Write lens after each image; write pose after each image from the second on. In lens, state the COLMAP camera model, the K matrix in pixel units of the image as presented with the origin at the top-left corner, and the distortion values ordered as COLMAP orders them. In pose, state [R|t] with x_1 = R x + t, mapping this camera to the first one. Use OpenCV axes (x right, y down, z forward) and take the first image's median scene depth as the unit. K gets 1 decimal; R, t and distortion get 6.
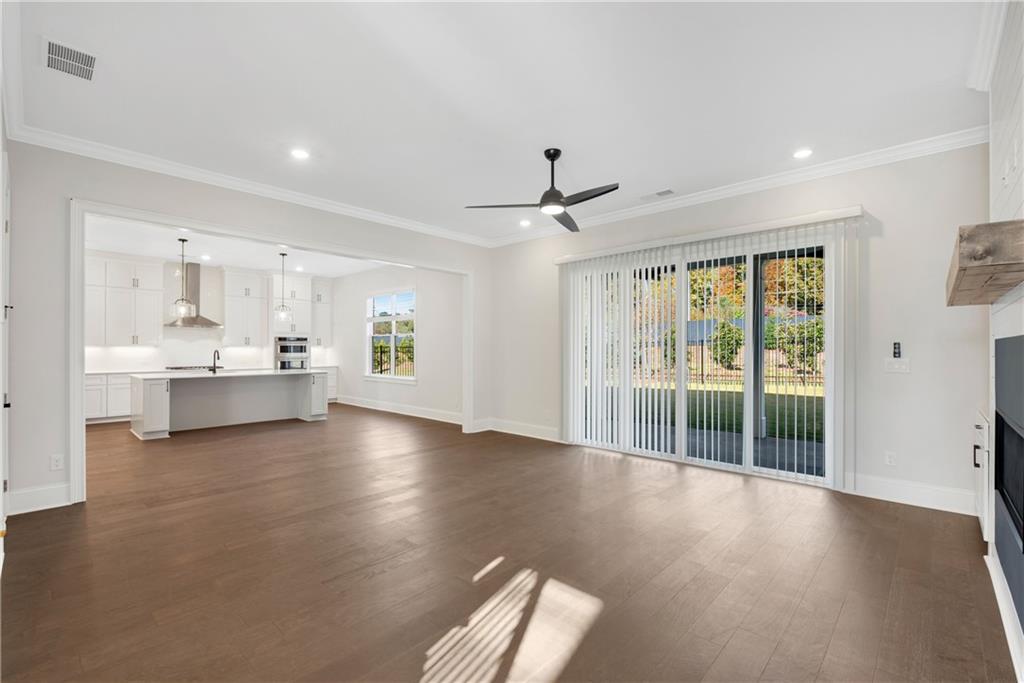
lens RADIAL K [[448.7, 0, 510.8], [0, 448.7, 347.6], [0, 0, 1]] dist [-0.000099, 0.000067]
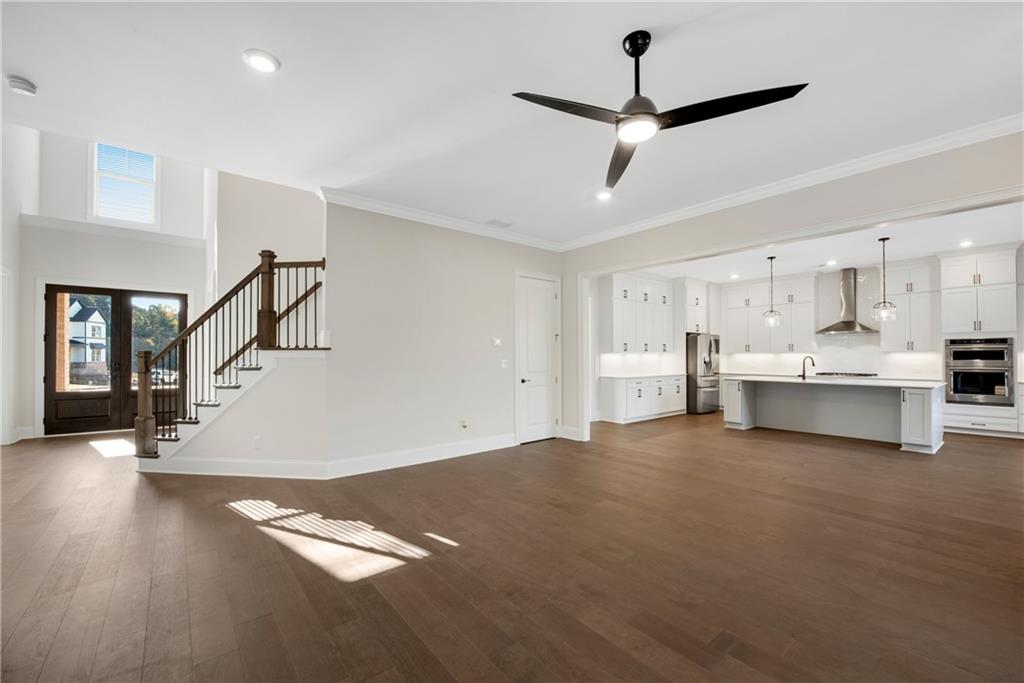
lens RADIAL K [[419.0, 0, 514.2], [0, 419.0, 354.5], [0, 0, 1]] dist [-0.001691, -0.000310]
pose [[-0.135103, -0.003361, -0.990826, 0.294651], [0.004670, 0.999981, -0.004029, 0.001704], [0.990821, -0.005172, -0.135085, 0.384633]]
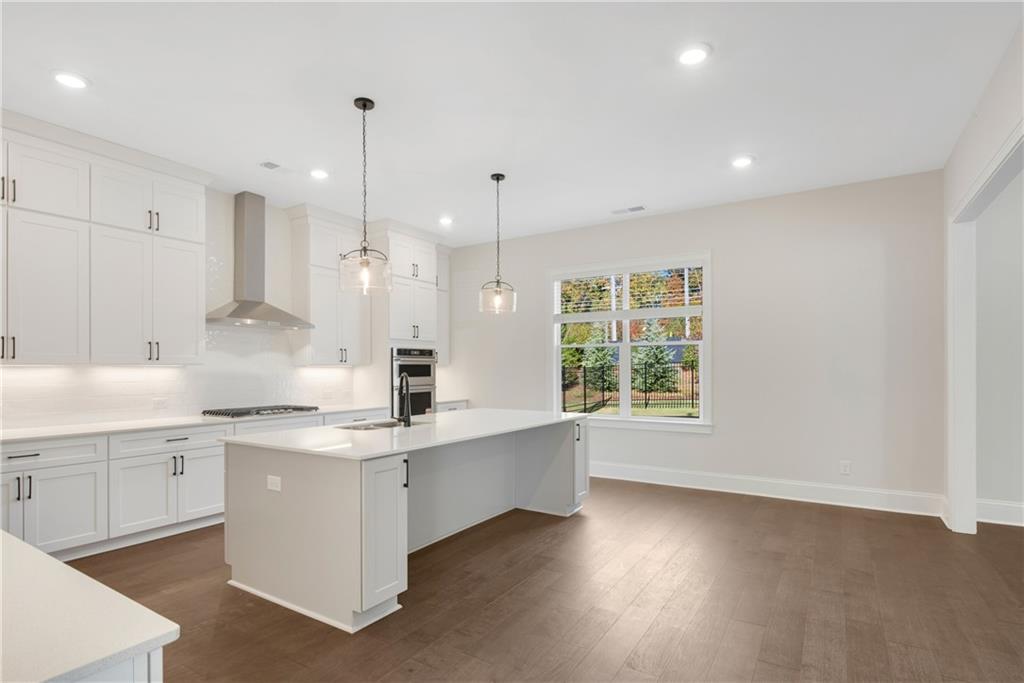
lens RADIAL K [[514.8, 0, 510.6], [0, 514.8, 366.8], [0, 0, 1]] dist [0.001440, 0.000269]
pose [[0.982716, -0.004150, 0.185075, -0.523815], [0.004380, 0.999990, -0.000834, -0.000146], [-0.185070, 0.001630, 0.982724, 0.394154]]
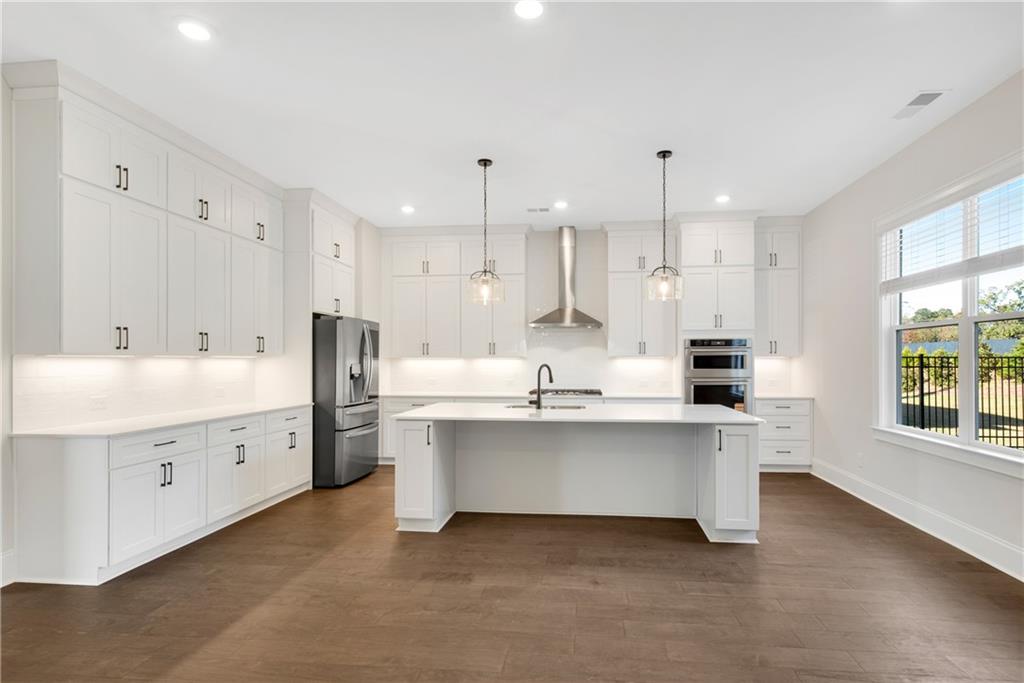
lens RADIAL K [[506.5, 0, 534.2], [0, 506.5, 358.9], [0, 0, 1]] dist [0.000468, 0.000173]
pose [[0.597683, -0.003735, -0.801724, -0.155215], [0.004004, 0.999991, -0.001674, 0.000013], [0.801723, -0.002209, 0.597692, 0.517547]]
